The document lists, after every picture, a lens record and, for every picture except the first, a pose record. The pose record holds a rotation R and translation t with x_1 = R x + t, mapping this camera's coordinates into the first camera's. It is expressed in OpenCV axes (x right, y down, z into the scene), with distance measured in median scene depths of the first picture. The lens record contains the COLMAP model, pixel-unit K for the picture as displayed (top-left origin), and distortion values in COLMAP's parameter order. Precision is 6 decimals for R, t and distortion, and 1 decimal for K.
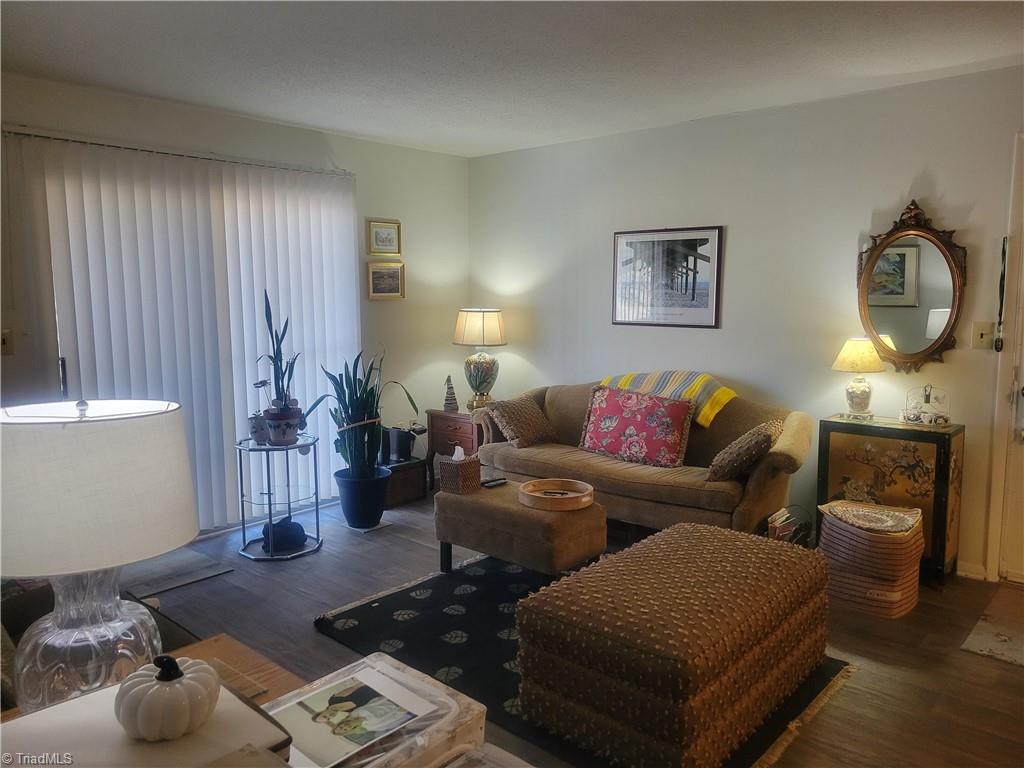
lens RADIAL K [[765.1, 0, 512.3], [0, 765.1, 378.7], [0, 0, 1]] dist [0.050863, -0.029174]
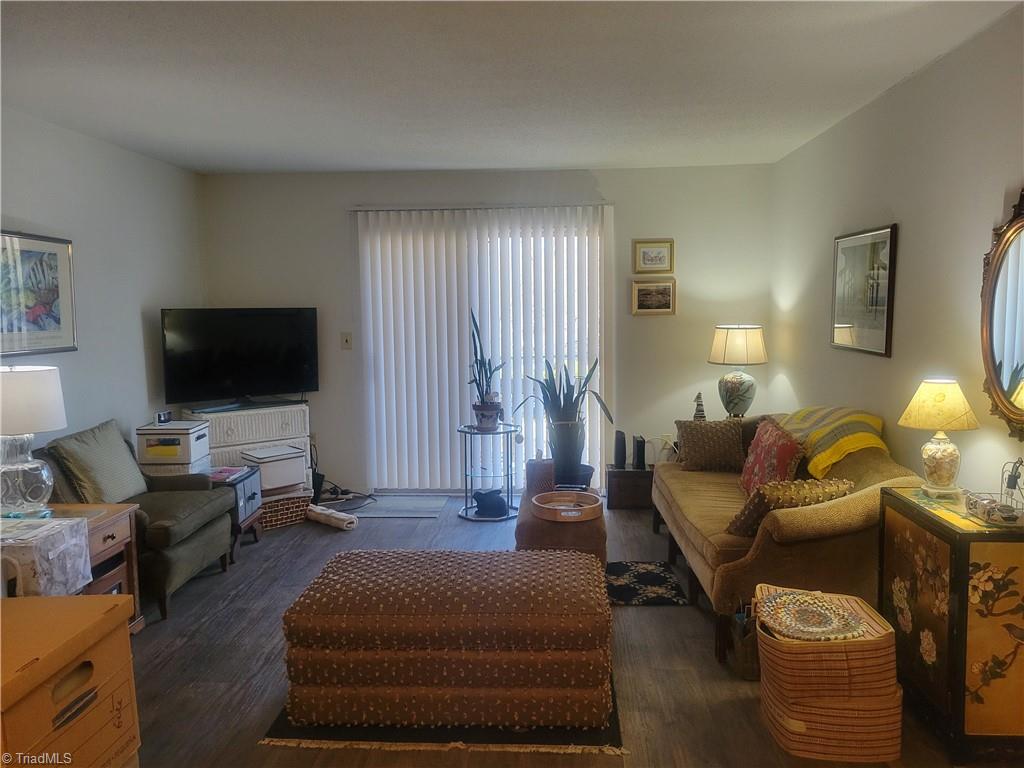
lens RADIAL K [[765.1, 0, 509.7], [0, 765.1, 386.4], [0, 0, 1]] dist [0.050863, -0.029174]
pose [[0.618334, 0.083712, -0.781445, 0.551391], [-0.087266, 0.995476, 0.037589, -0.028441], [0.781056, 0.044951, 0.622841, 0.196281]]
